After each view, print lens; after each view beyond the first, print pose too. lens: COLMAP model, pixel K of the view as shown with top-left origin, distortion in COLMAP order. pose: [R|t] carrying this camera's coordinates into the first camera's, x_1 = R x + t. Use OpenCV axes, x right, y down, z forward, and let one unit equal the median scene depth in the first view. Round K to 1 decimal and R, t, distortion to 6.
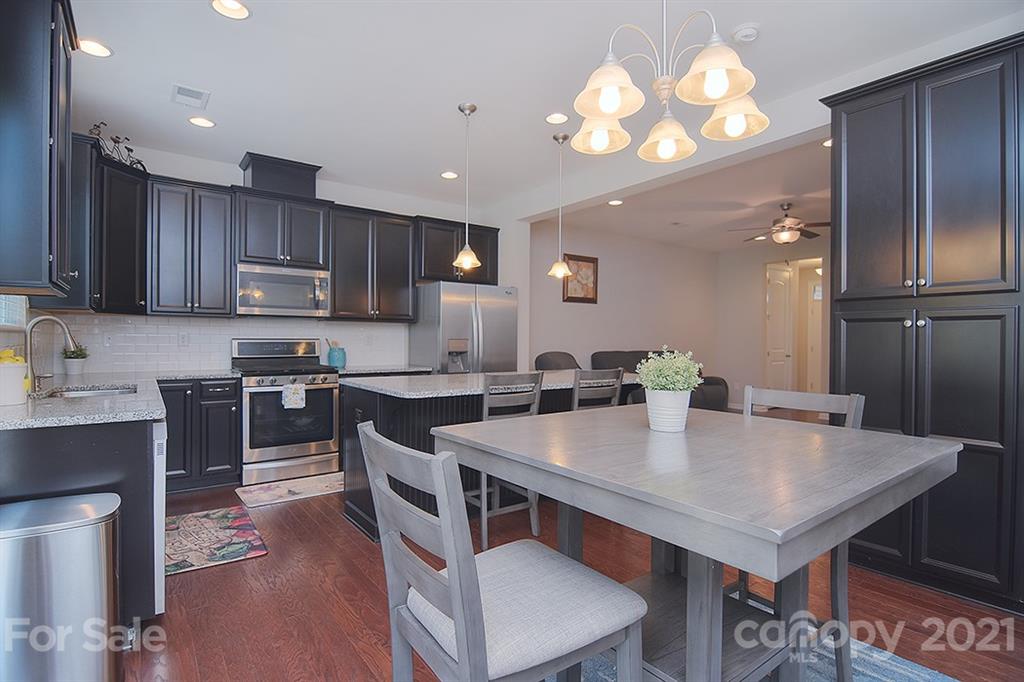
lens RADIAL K [[510.3, 0, 517.2], [0, 510.3, 342.9], [0, 0, 1]] dist [-0.016169, -0.001247]
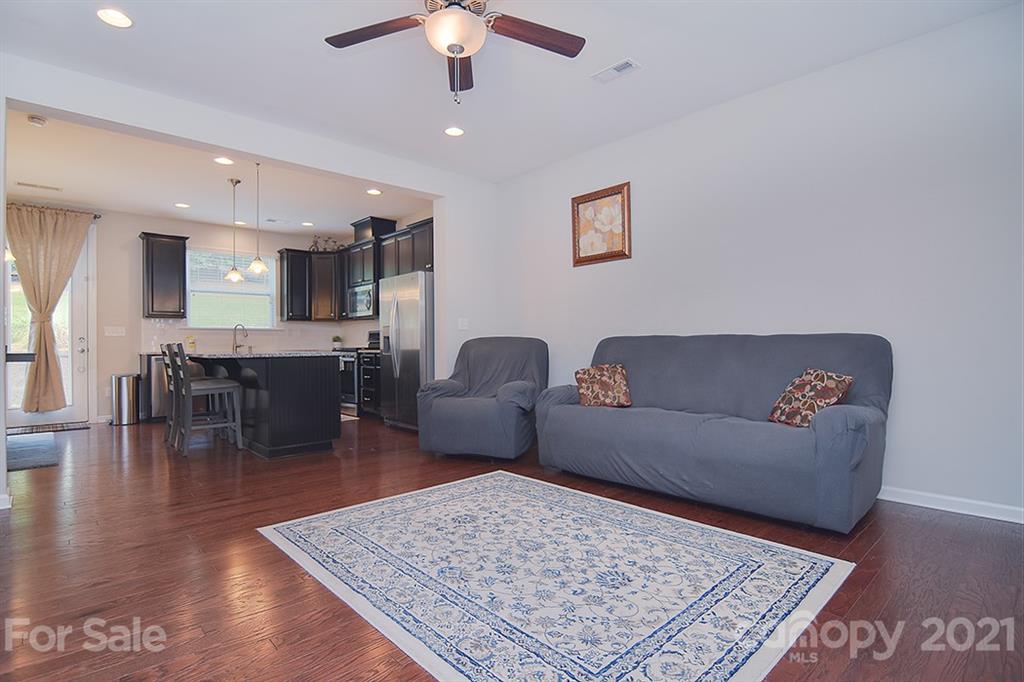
lens RADIAL K [[510.3, 0, 517.2], [0, 510.3, 342.9], [0, 0, 1]] dist [-0.016169, -0.001247]
pose [[0.106202, -0.005295, -0.994330, 1.262799], [0.004392, 0.999979, -0.004856, 0.043421], [0.994335, -0.003852, 0.106223, 1.374624]]
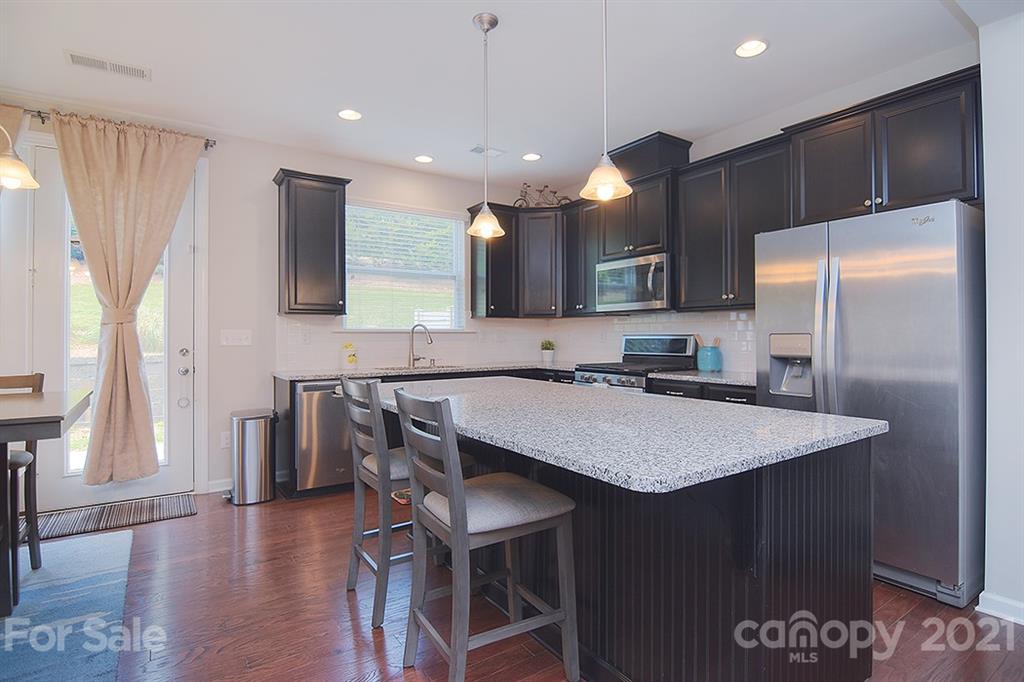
lens RADIAL K [[515.7, 0, 530.0], [0, 515.7, 328.9], [0, 0, 1]] dist [-0.018491, -0.001375]
pose [[-0.032964, -0.013540, -0.999365, 0.516910], [0.001015, 0.999907, -0.013581, -0.007264], [0.999456, -0.001462, -0.032948, 0.885246]]
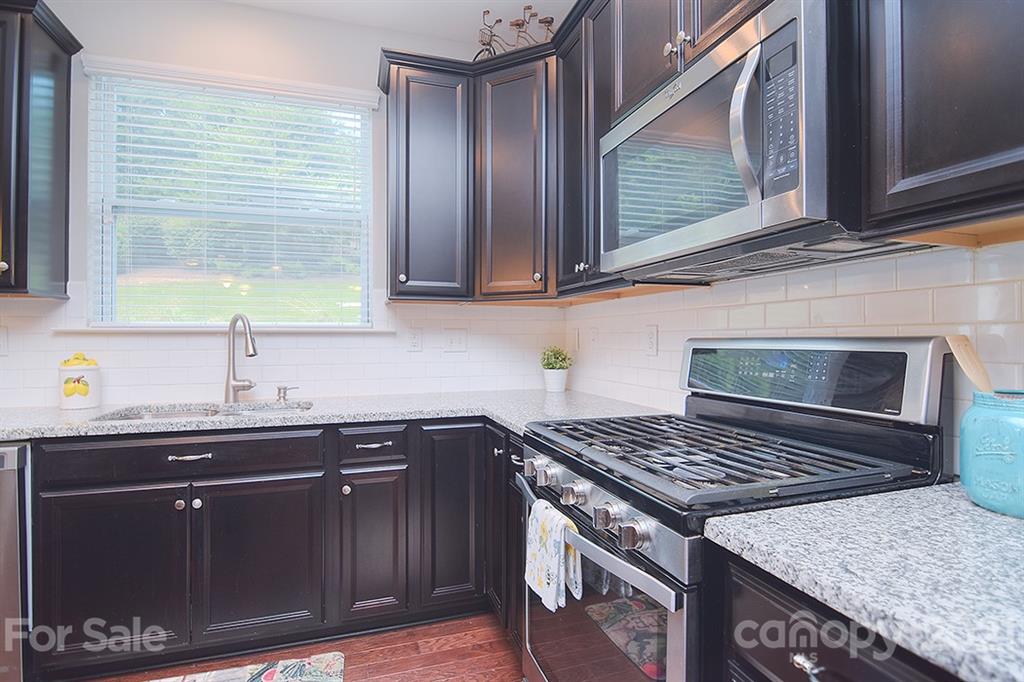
lens RADIAL K [[526.9, 0, 512.0], [0, 526.9, 341.0], [0, 0, 1]] dist [-0.003282, -0.000520]
pose [[-0.335250, -0.000625, -0.942129, -0.156406], [-0.001838, 0.999998, -0.000010, -0.006845], [0.942128, 0.001728, -0.335250, 1.053846]]
